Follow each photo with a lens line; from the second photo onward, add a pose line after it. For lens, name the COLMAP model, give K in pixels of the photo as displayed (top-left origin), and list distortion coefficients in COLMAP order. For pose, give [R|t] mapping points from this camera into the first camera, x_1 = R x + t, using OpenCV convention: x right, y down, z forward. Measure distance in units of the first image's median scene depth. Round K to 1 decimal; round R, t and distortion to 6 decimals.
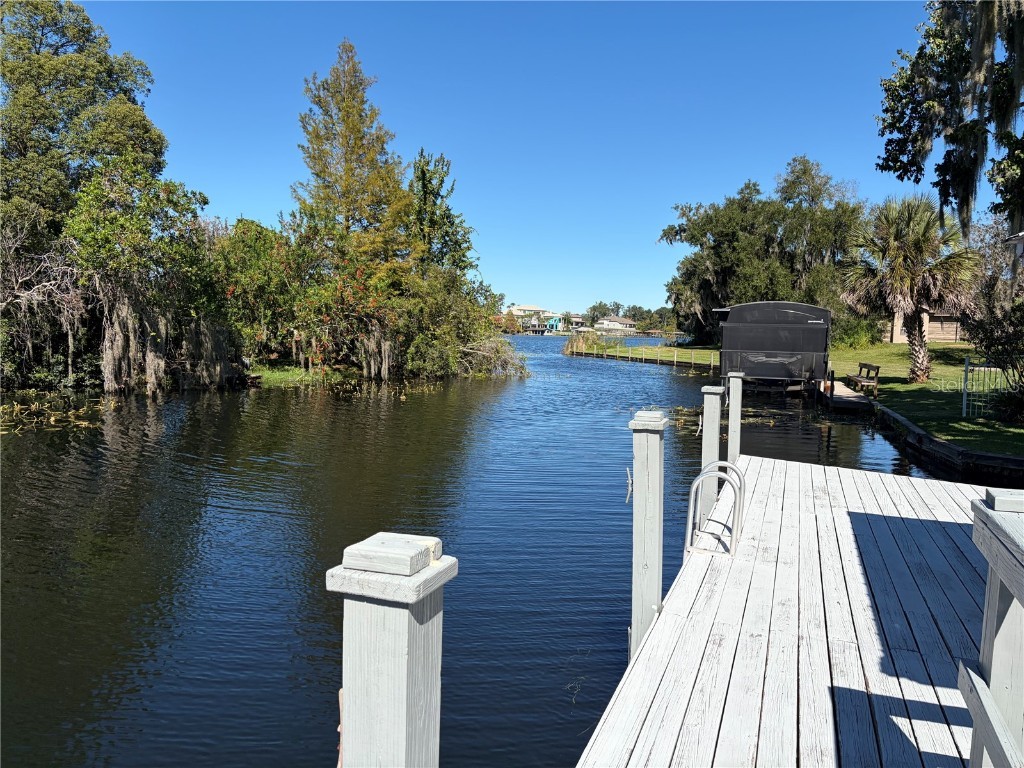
lens RADIAL K [[771.0, 0, 510.1], [0, 771.0, 389.9], [0, 0, 1]] dist [0.009630, -0.000448]
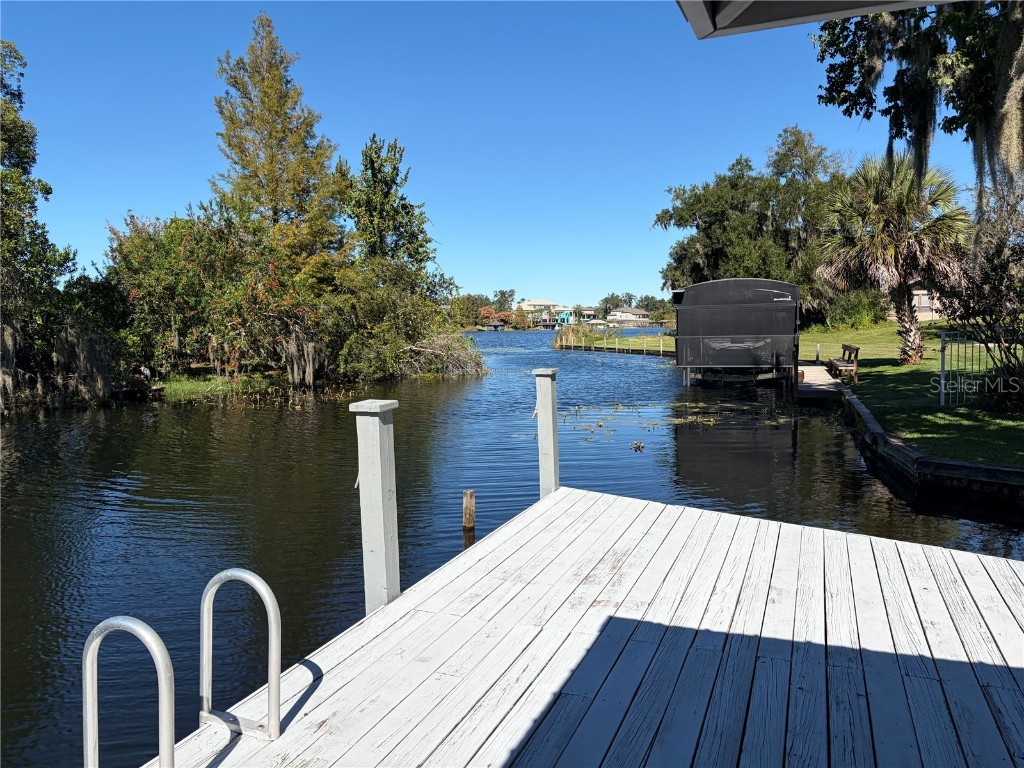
lens RADIAL K [[771.0, 0, 510.1], [0, 771.0, 389.9], [0, 0, 1]] dist [0.009630, -0.000448]
pose [[0.998830, -0.041342, -0.025101, 0.094181], [0.041462, 0.999131, 0.004264, -0.002731], [0.024903, -0.005300, 0.999676, 0.108187]]
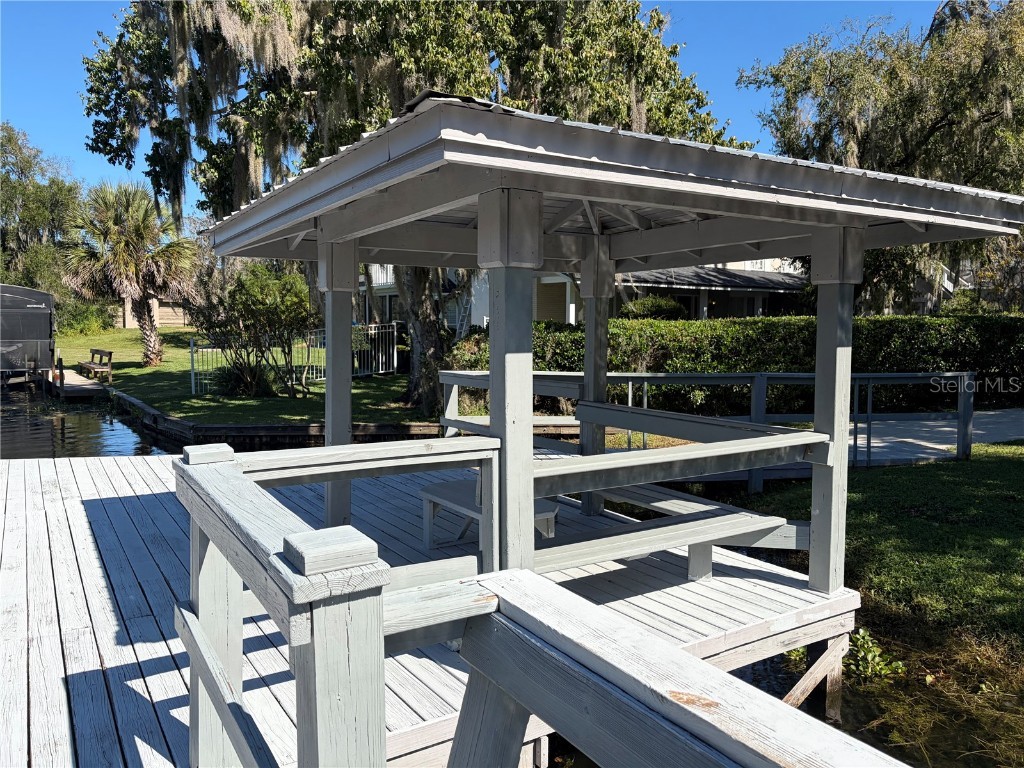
lens RADIAL K [[771.0, 0, 510.1], [0, 771.0, 389.9], [0, 0, 1]] dist [0.009630, -0.000448]
pose [[0.607535, -0.084255, 0.789811, 0.001829], [0.069497, 0.996183, 0.052812, 0.001162], [-0.791246, 0.022804, 0.611072, -0.006307]]
